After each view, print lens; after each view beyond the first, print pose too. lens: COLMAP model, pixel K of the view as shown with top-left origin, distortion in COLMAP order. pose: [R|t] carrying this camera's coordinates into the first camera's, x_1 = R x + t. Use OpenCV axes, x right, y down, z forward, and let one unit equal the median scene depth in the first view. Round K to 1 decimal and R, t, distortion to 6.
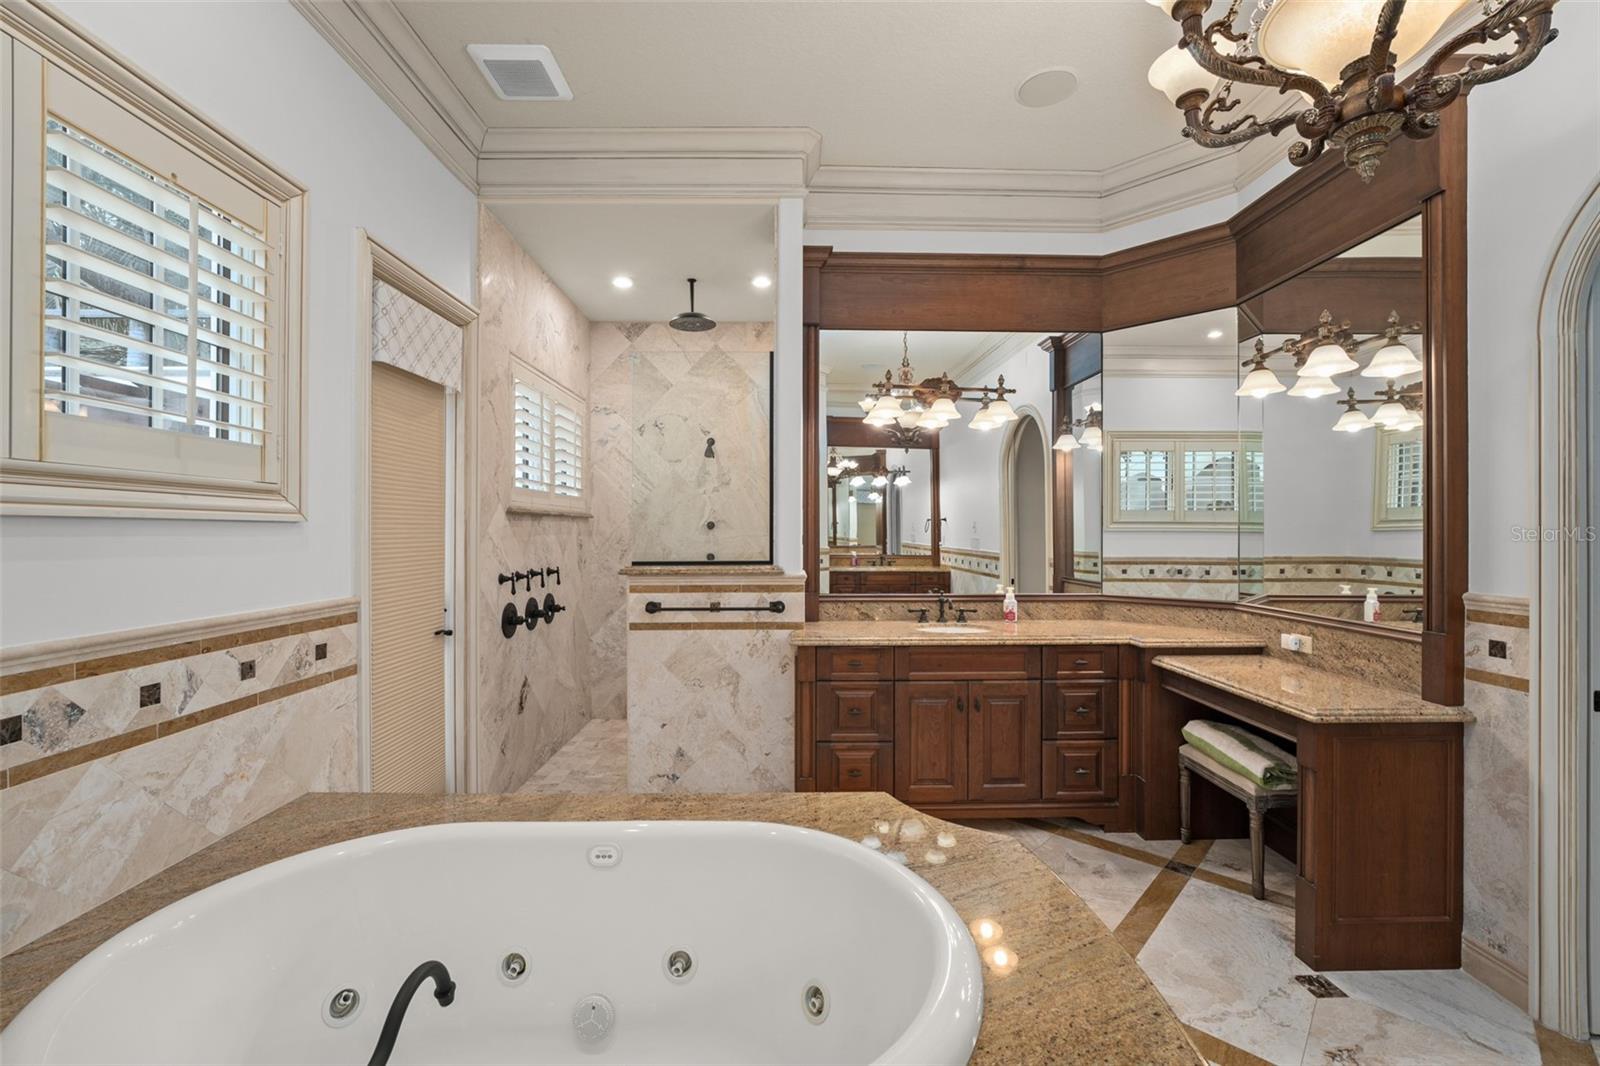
lens RADIAL K [[646.6, 0, 800.0], [0, 646.6, 533.0], [0, 0, 1]] dist [-0.026198, 0.000215]
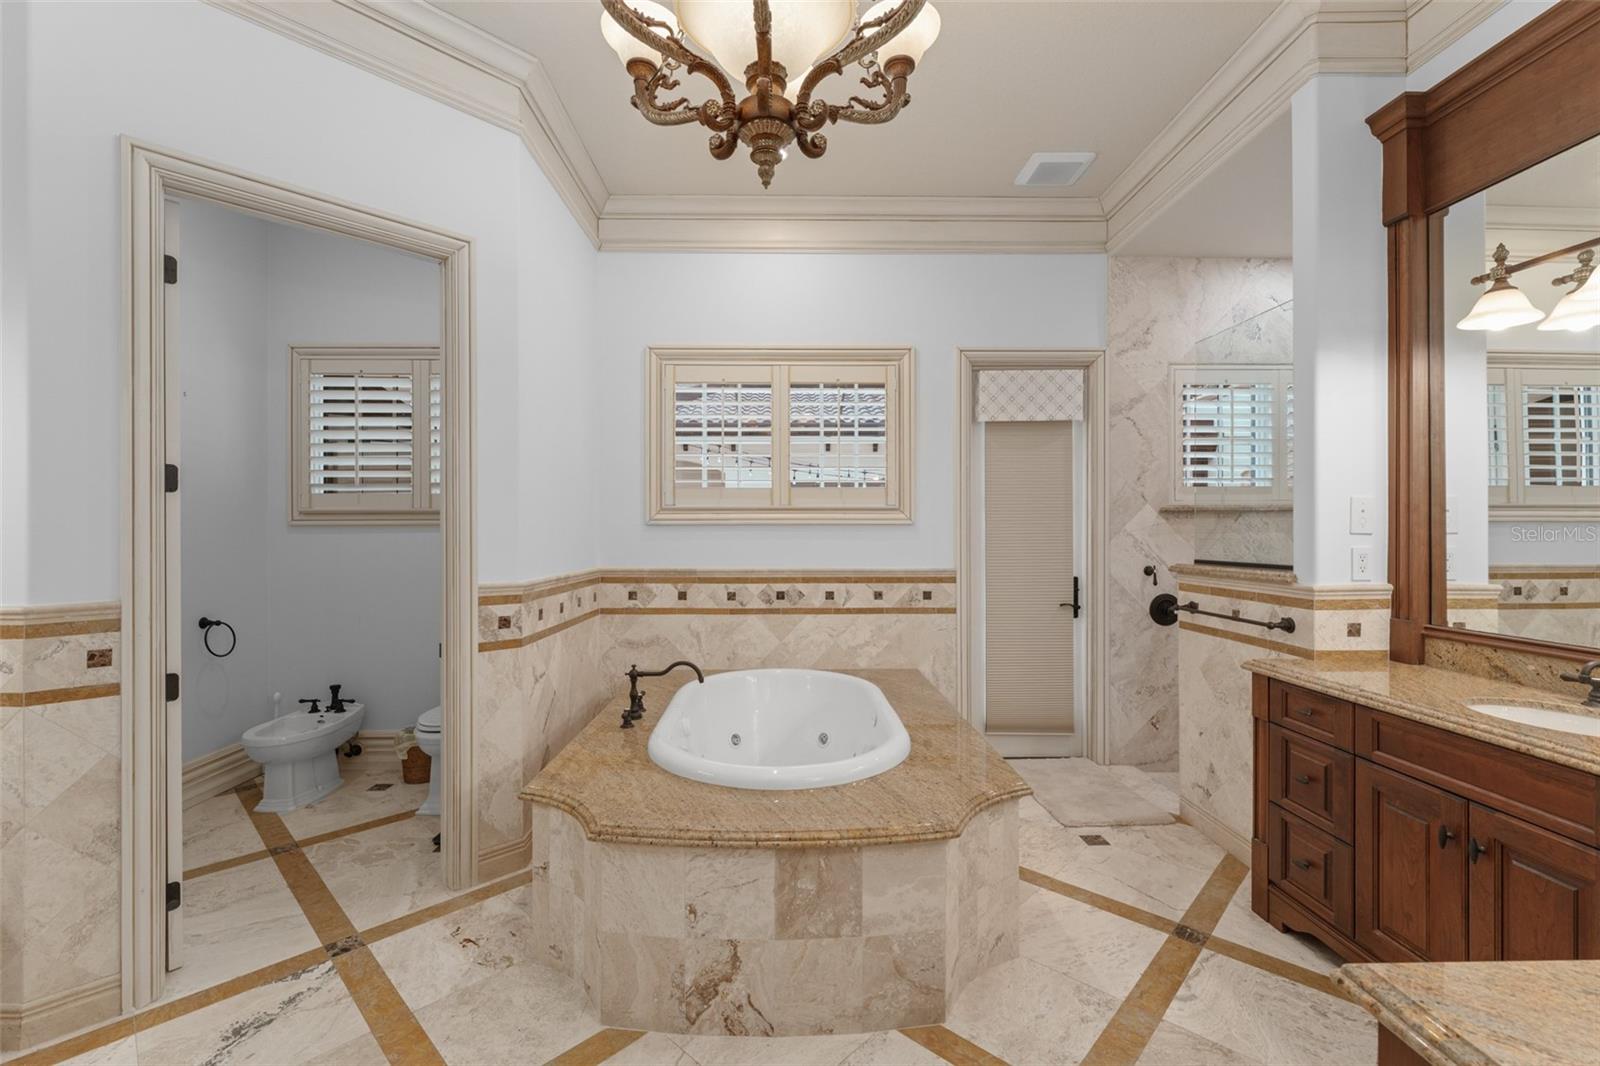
lens RADIAL K [[698.9, 0, 800.0], [0, 698.9, 533.0], [0, 0, 1]] dist [-0.016499, 0.000036]
pose [[0.000392, 0.004762, -0.999989, 1.079813], [0.000312, 0.999989, 0.004762, -0.001473], [1.000000, -0.000314, 0.000391, 0.551214]]
